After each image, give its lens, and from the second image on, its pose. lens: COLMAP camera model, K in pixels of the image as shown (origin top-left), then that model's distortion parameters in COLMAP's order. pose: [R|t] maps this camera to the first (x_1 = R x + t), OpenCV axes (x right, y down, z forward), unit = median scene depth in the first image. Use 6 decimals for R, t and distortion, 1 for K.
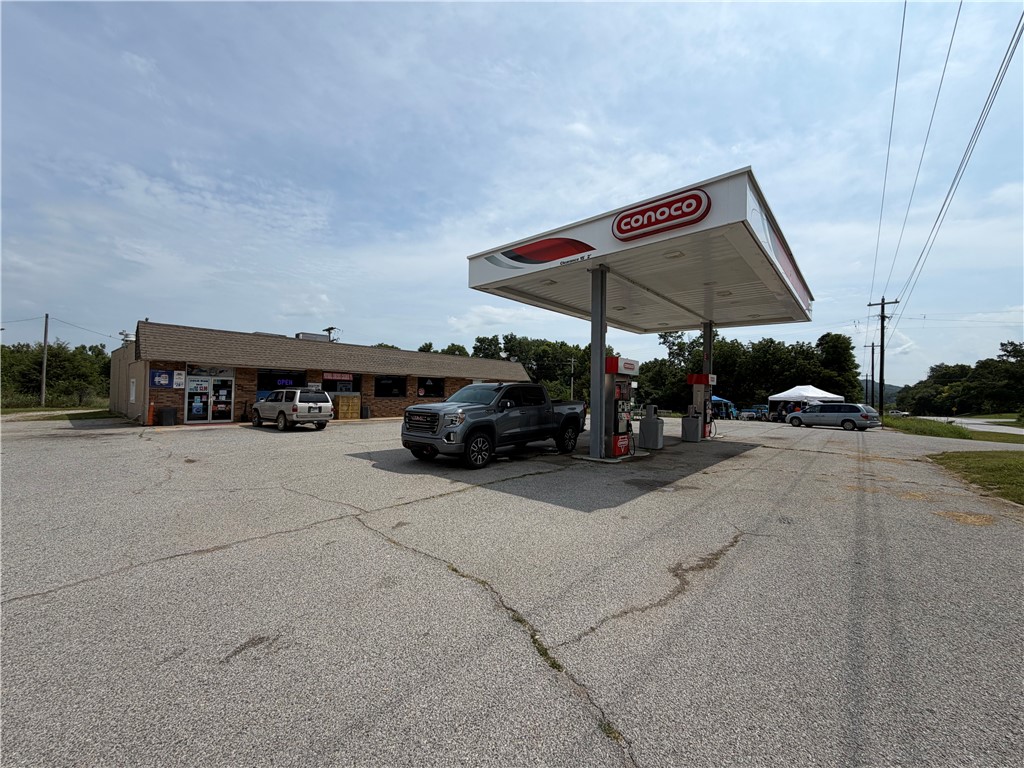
lens RADIAL K [[409.0, 0, 512.1], [0, 409.0, 389.4], [0, 0, 1]] dist [0.000685, 0.000018]
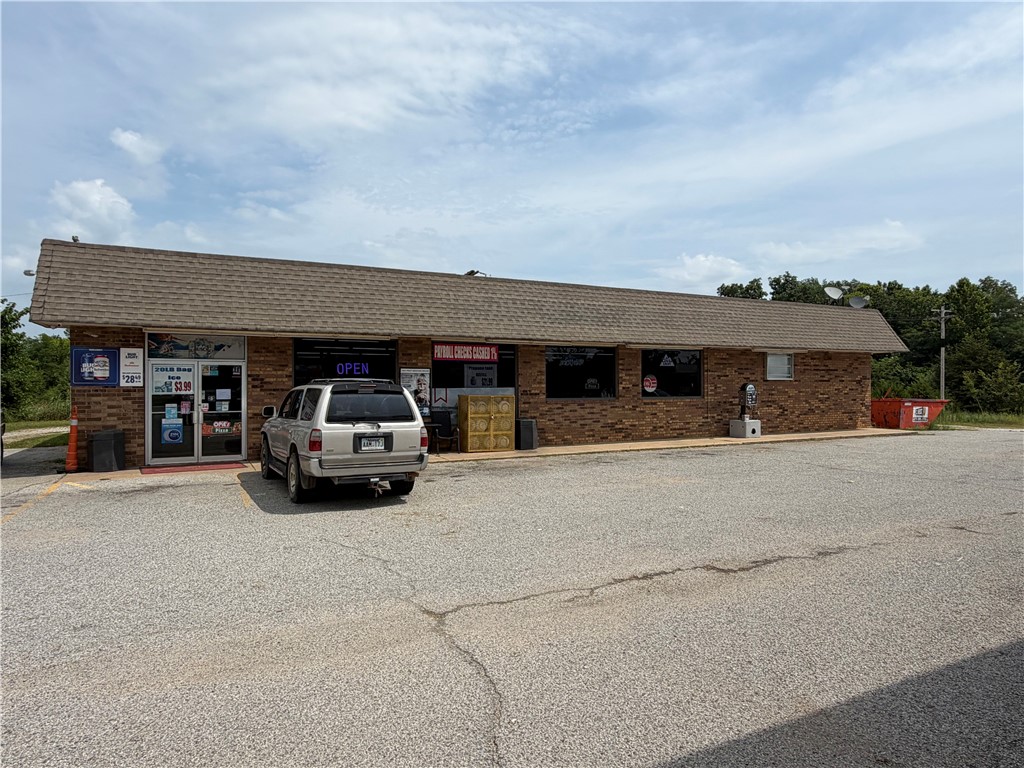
lens RADIAL K [[626.4, 0, 512.0], [0, 626.4, 386.2], [0, 0, 1]] dist [0.001340, 0.000022]
pose [[0.926599, -0.020174, -0.375510, -0.157441], [0.023289, 0.999722, 0.003758, 0.003491], [0.375329, -0.012228, 0.926811, 0.485490]]
